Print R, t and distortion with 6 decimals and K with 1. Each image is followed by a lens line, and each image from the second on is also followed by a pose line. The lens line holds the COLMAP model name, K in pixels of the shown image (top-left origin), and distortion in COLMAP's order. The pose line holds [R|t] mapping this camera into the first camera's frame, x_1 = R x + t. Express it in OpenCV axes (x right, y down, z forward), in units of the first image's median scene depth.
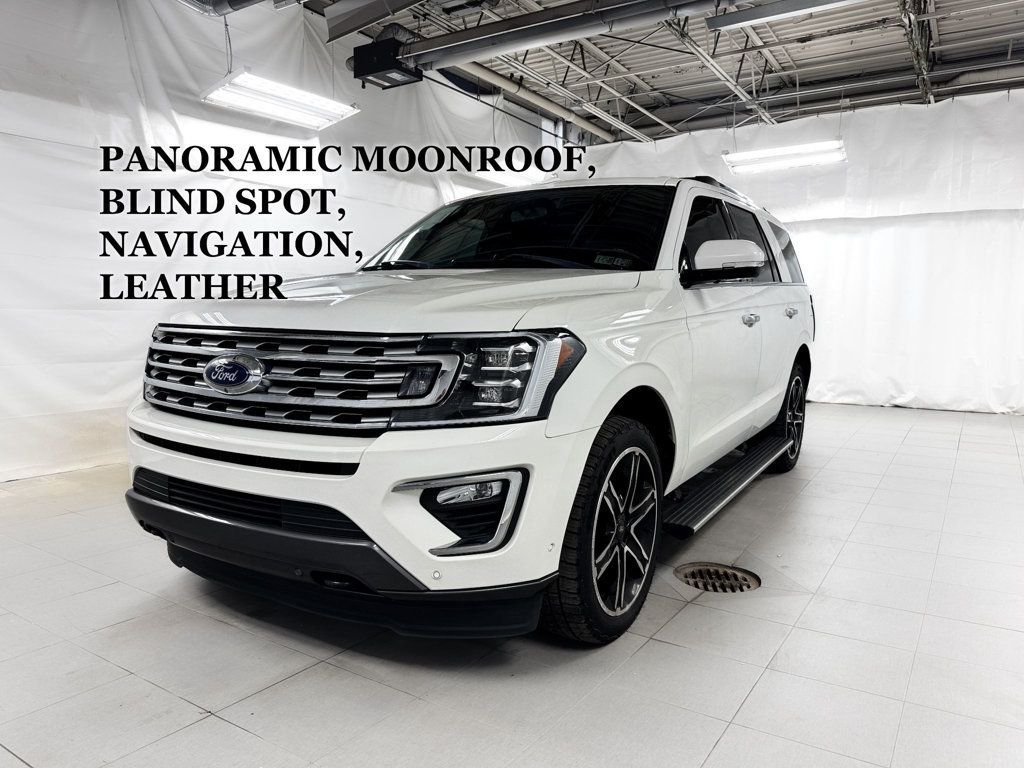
lens RADIAL K [[734.1, 0, 515.6], [0, 734.1, 384.6], [0, 0, 1]] dist [0.007280, -0.007226]
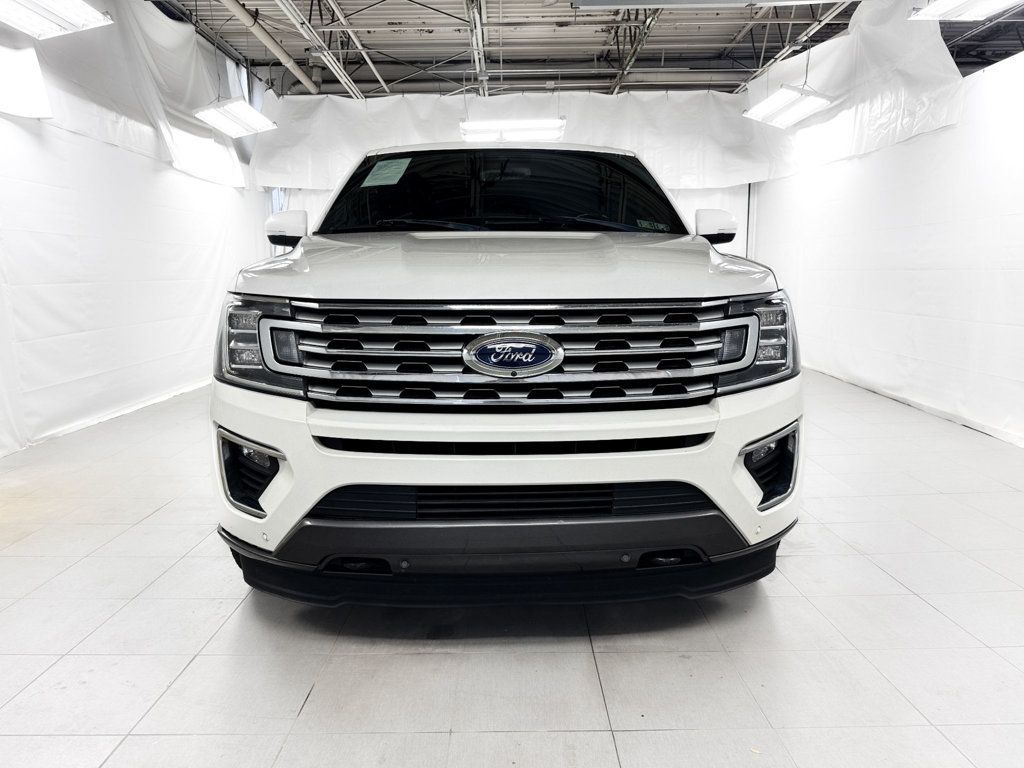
lens RADIAL K [[738.0, 0, 513.4], [0, 738.0, 373.7], [0, 0, 1]] dist [0.030127, -0.006106]
pose [[0.838071, -0.087578, 0.538486, -0.809802], [0.069209, 0.996124, 0.054294, -0.036120], [-0.541154, -0.008235, 0.840883, 0.262677]]
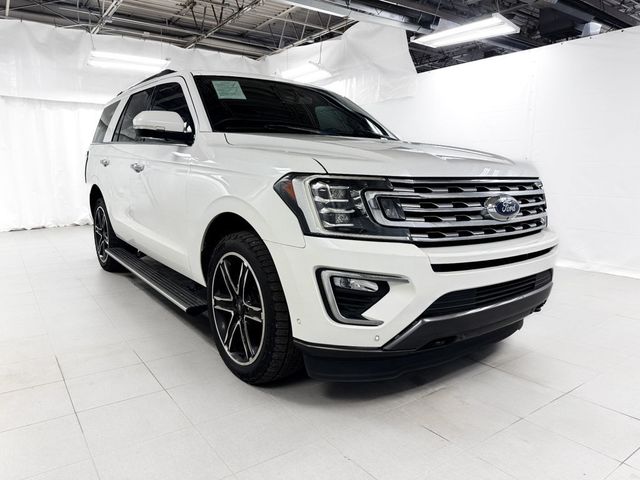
lens RADIAL K [[458.8, 0, 322.2], [0, 458.8, 240.4], [0, 0, 1]] dist [0.007280, -0.007226]
pose [[0.361563, -0.147918, 0.920539, -1.345135], [0.088728, 0.988313, 0.123959, -0.093604], [-0.928116, 0.036859, 0.370461, 0.949021]]
